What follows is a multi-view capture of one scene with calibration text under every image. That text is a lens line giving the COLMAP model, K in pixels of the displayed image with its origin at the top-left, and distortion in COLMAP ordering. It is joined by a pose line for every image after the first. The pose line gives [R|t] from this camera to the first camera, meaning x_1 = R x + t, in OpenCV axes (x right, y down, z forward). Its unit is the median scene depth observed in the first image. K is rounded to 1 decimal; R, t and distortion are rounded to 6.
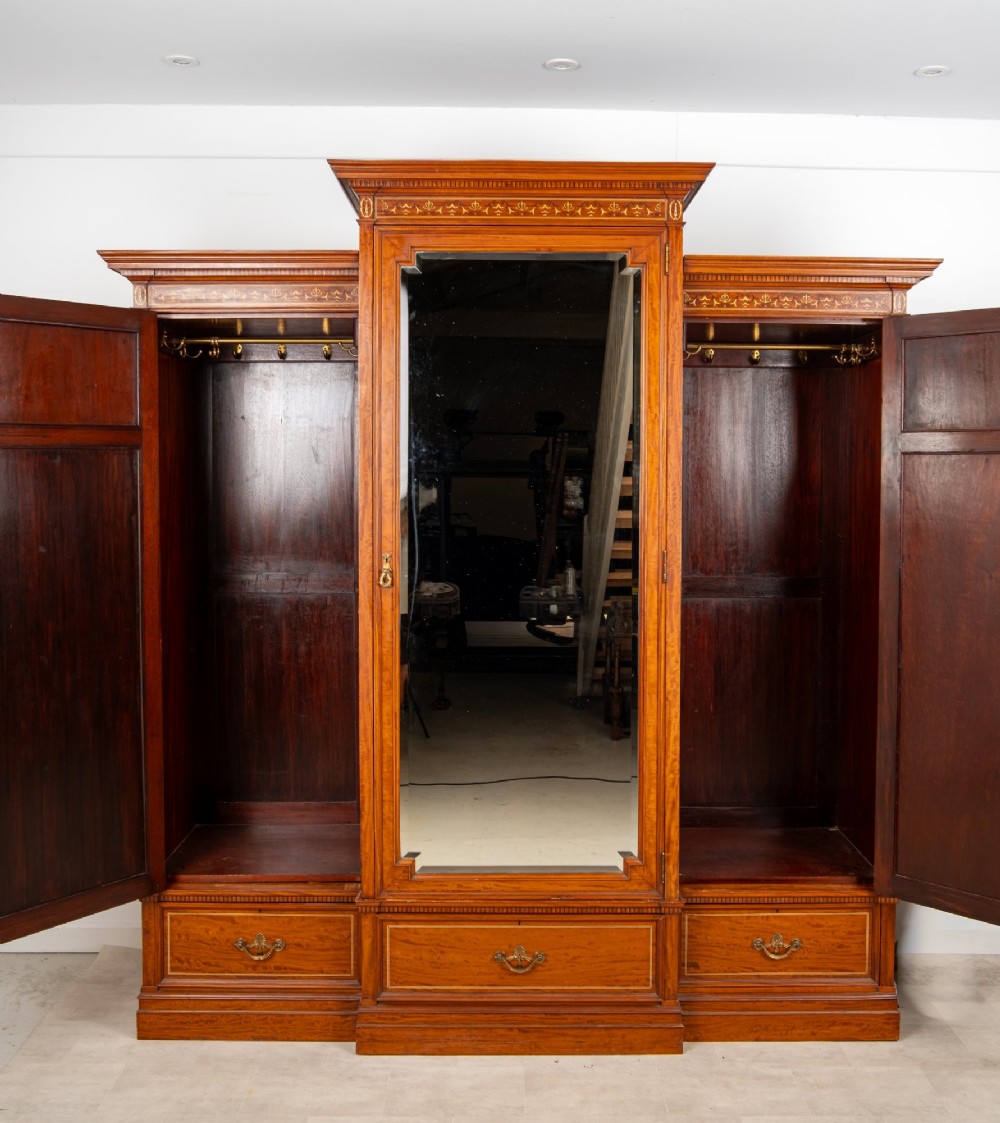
lens RADIAL K [[1338.9, 0, 506.8], [0, 1338.9, 511.7], [0, 0, 1]] dist [-0.026899, 0.000000]
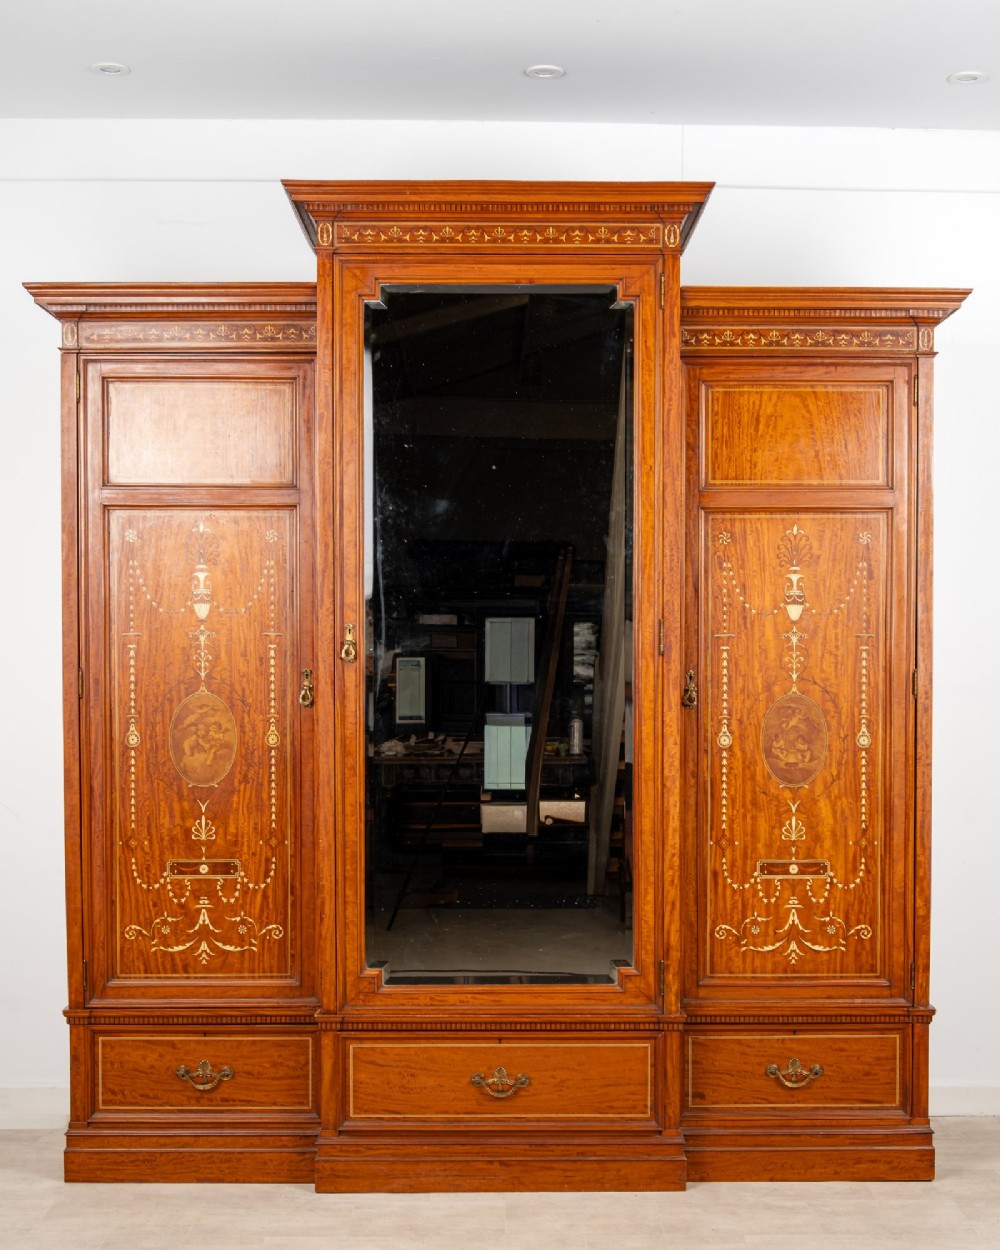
lens RADIAL K [[2006.4, 0, 485.0], [0, 2006.4, 714.1], [0, 0, 1]] dist [0.029996, 0.000000]
pose [[0.999982, -0.004211, 0.004308, -0.005374], [0.004246, 0.999957, -0.008231, 0.102808], [-0.004273, 0.008250, 0.999957, -0.334370]]
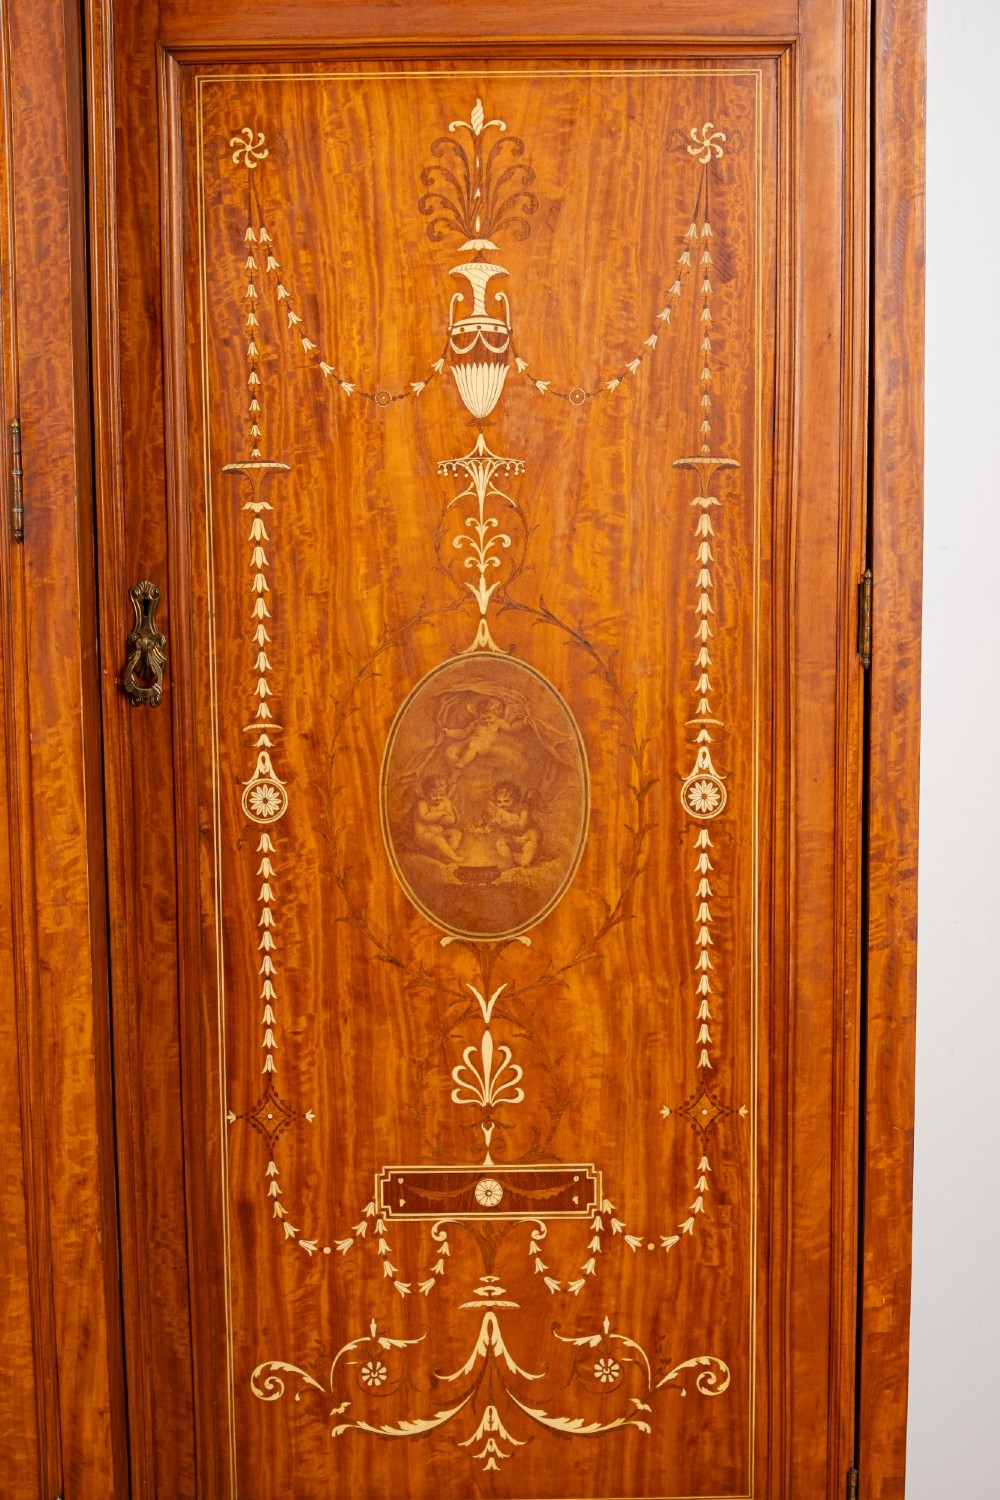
lens RADIAL K [[2655.6, 0, 493.3], [0, 2655.6, 750.4], [0, 0, 1]] dist [-0.072605, 0.000000]
pose [[0.999884, -0.013308, -0.007366, 0.216555], [0.014037, 0.993855, 0.109798, 0.037740], [0.005859, -0.109889, 0.993927, 0.464710]]
